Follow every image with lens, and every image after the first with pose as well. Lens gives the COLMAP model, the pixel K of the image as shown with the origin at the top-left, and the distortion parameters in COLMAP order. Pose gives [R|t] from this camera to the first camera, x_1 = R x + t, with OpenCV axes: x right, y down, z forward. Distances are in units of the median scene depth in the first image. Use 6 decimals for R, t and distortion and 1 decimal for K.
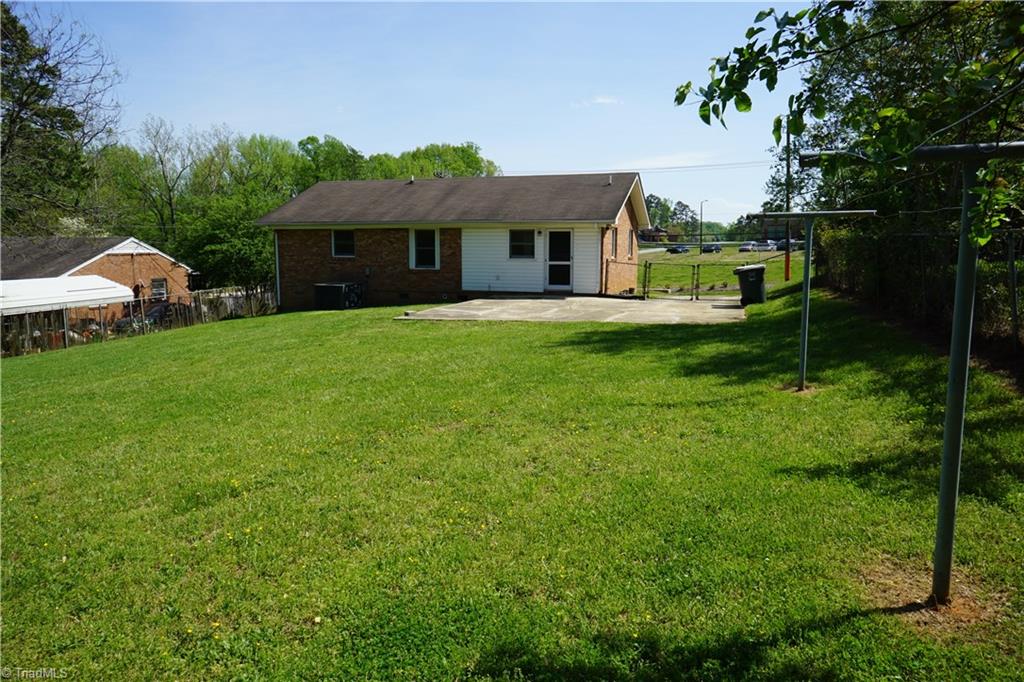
lens RADIAL K [[698.0, 0, 512.0], [0, 698.0, 341.0], [0, 0, 1]] dist [-0.071808, 0.093379]
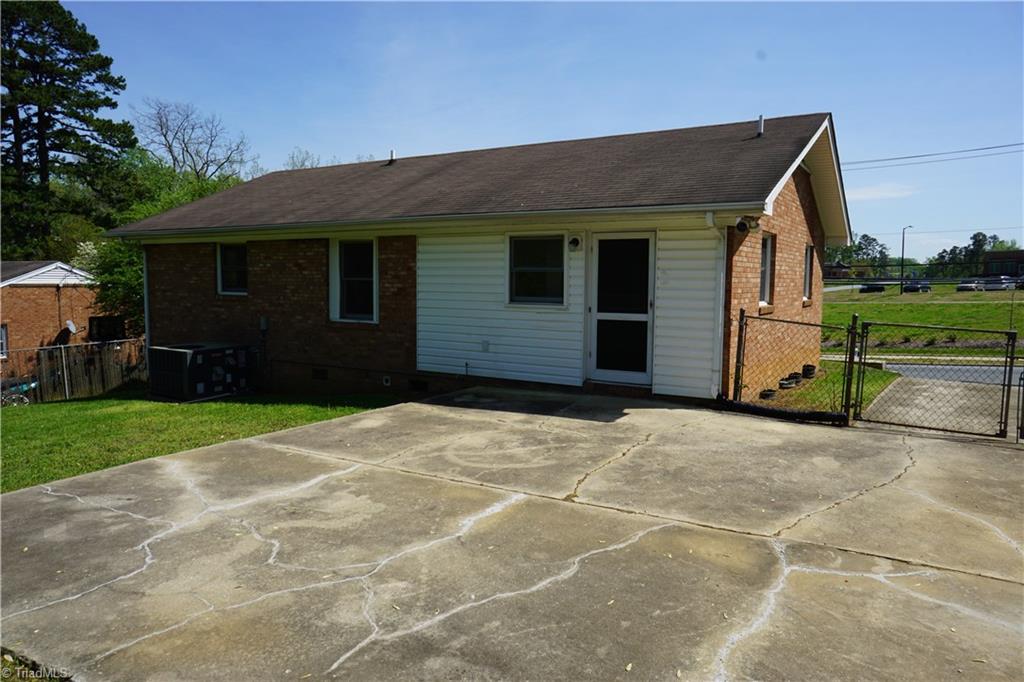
lens RADIAL K [[698.0, 0, 512.0], [0, 698.0, 341.0], [0, 0, 1]] dist [-0.071808, 0.093379]
pose [[0.972447, 0.027585, -0.231488, 0.095739], [-0.039265, 0.998169, -0.046000, -0.073147], [0.229795, 0.053822, 0.971750, 0.564772]]
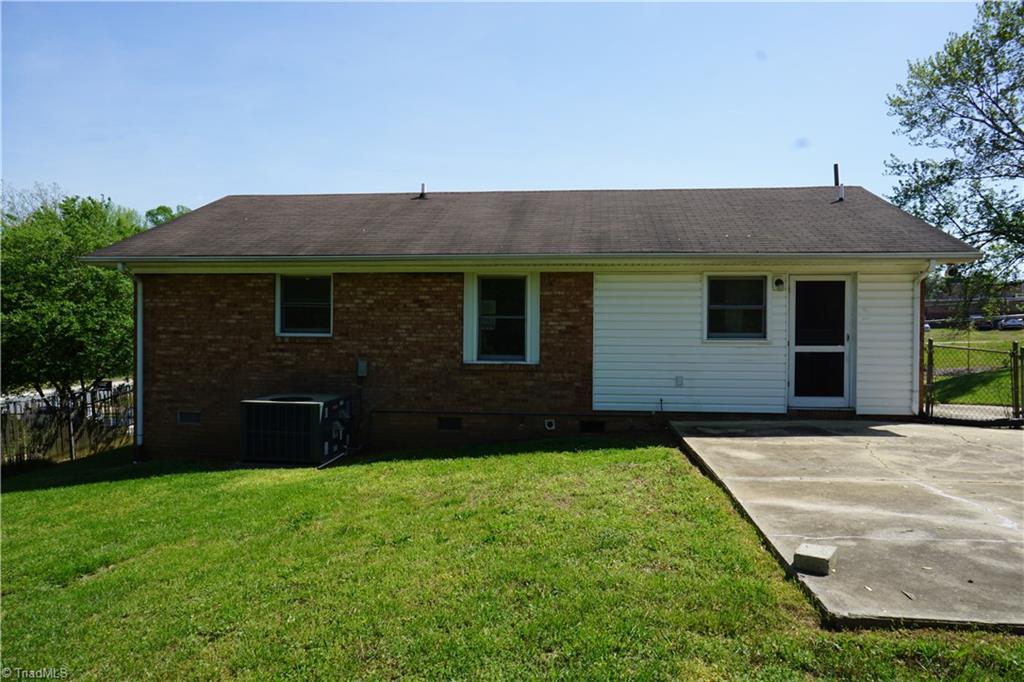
lens RADIAL K [[698.0, 0, 512.0], [0, 698.0, 341.0], [0, 0, 1]] dist [-0.071808, 0.093379]
pose [[0.979389, 0.001913, 0.201974, -0.212553], [0.023861, 0.991857, -0.125099, -0.062015], [-0.200569, 0.127339, 0.971368, 0.570107]]
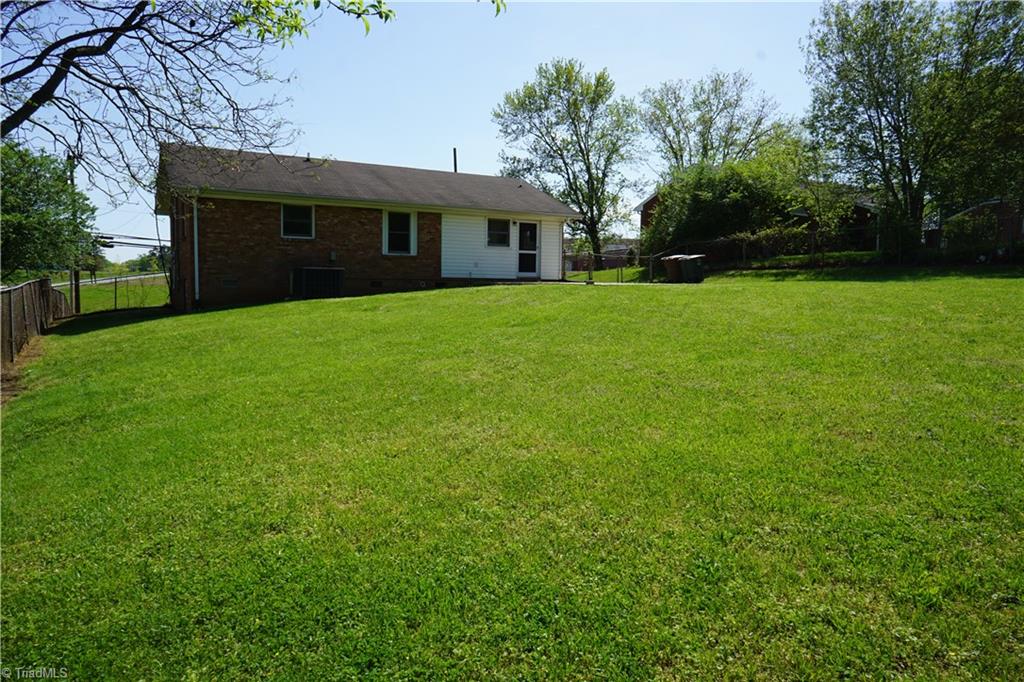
lens RADIAL K [[698.0, 0, 512.0], [0, 698.0, 341.0], [0, 0, 1]] dist [-0.071808, 0.093379]
pose [[0.666148, -0.053048, 0.743930, -0.729966], [0.090087, 0.995887, -0.009653, 0.033191], [-0.740359, 0.073448, 0.668187, 0.287795]]
